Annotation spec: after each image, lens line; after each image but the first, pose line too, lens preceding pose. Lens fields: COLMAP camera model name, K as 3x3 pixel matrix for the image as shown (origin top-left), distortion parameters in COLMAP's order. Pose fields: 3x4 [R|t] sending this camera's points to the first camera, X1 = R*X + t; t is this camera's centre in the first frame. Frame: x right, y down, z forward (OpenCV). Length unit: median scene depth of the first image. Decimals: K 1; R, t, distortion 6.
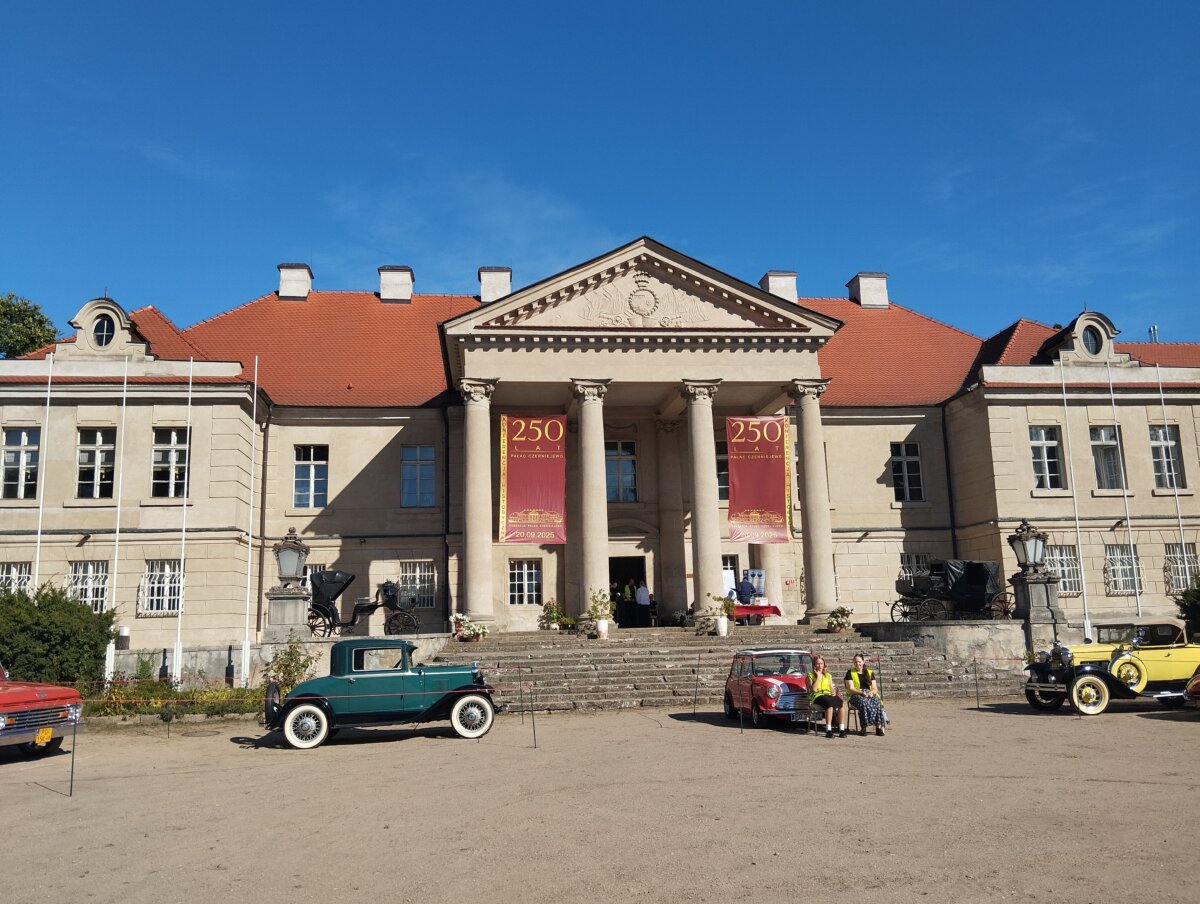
lens RADIAL K [[980.2, 0, 600.0], [0, 980.2, 452.0], [0, 0, 1]] dist [0.091404, -0.169375]
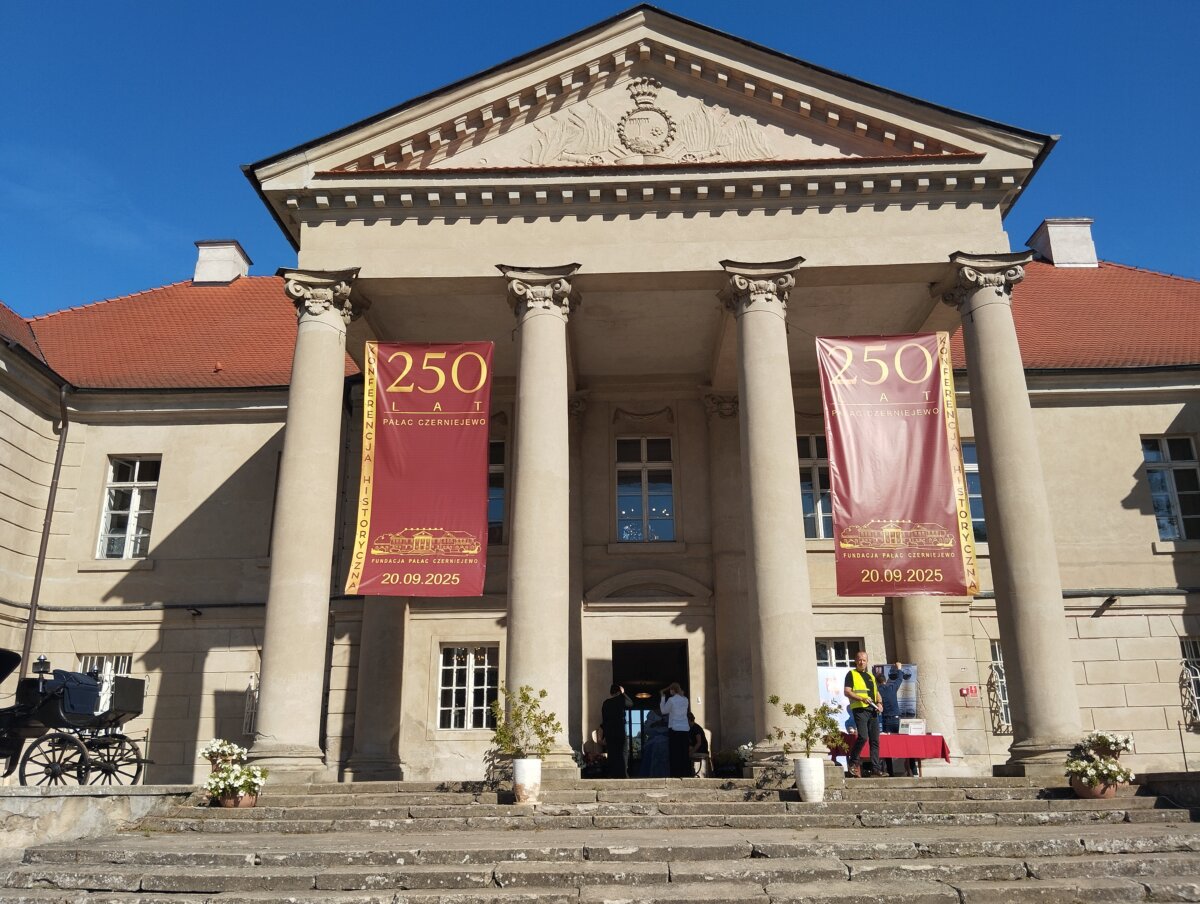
lens RADIAL K [[998.4, 0, 605.3], [0, 998.4, 441.3], [0, 0, 1]] dist [0.078571, -0.158428]
pose [[0.990450, -0.028274, -0.134939, 0.089579], [0.009202, 0.990121, -0.139914, 0.084889], [0.137562, 0.137336, 0.980926, 0.493980]]
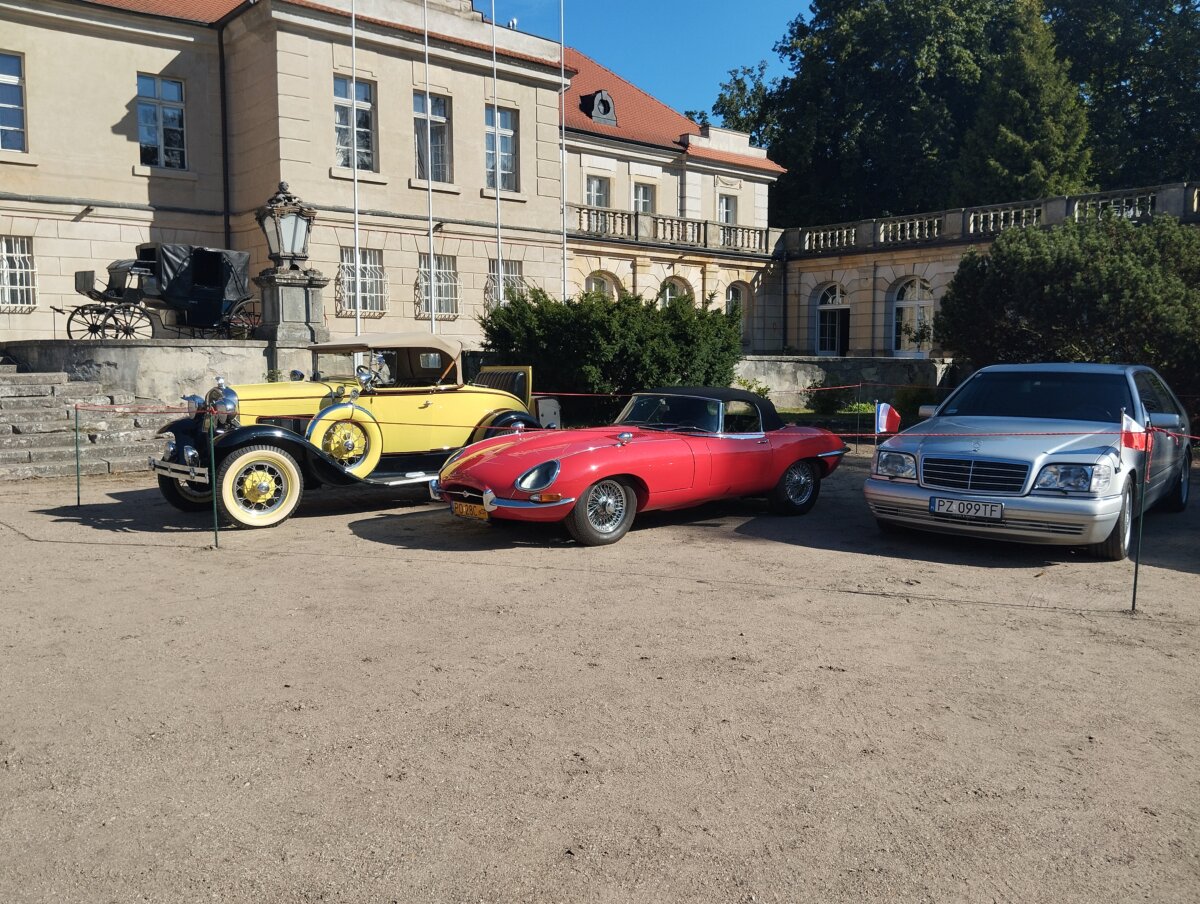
lens RADIAL K [[980.2, 0, 600.0], [0, 980.2, 452.0], [0, 0, 1]] dist [0.091404, -0.169375]
pose [[0.822062, -0.030353, 0.568589, 0.202247], [-0.122011, 0.965993, 0.227971, 0.056351], [-0.556173, -0.256780, 0.790402, 0.303134]]
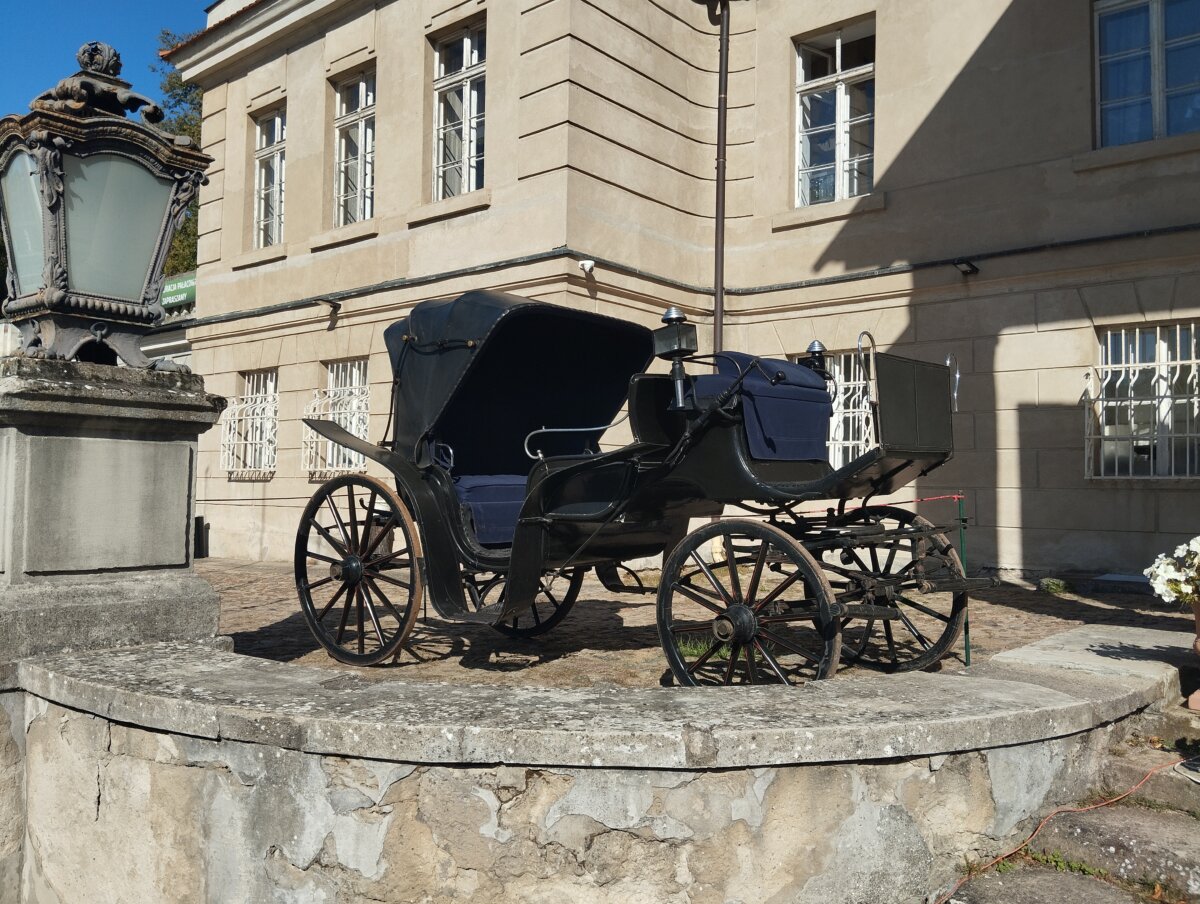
lens RADIAL K [[980.2, 0, 600.0], [0, 980.2, 452.0], [0, 0, 1]] dist [0.091404, -0.169375]
pose [[0.686551, 0.007895, -0.727038, -0.096793], [0.099859, 0.989441, 0.105042, 0.116058], [0.720191, -0.144718, 0.678514, 0.766337]]
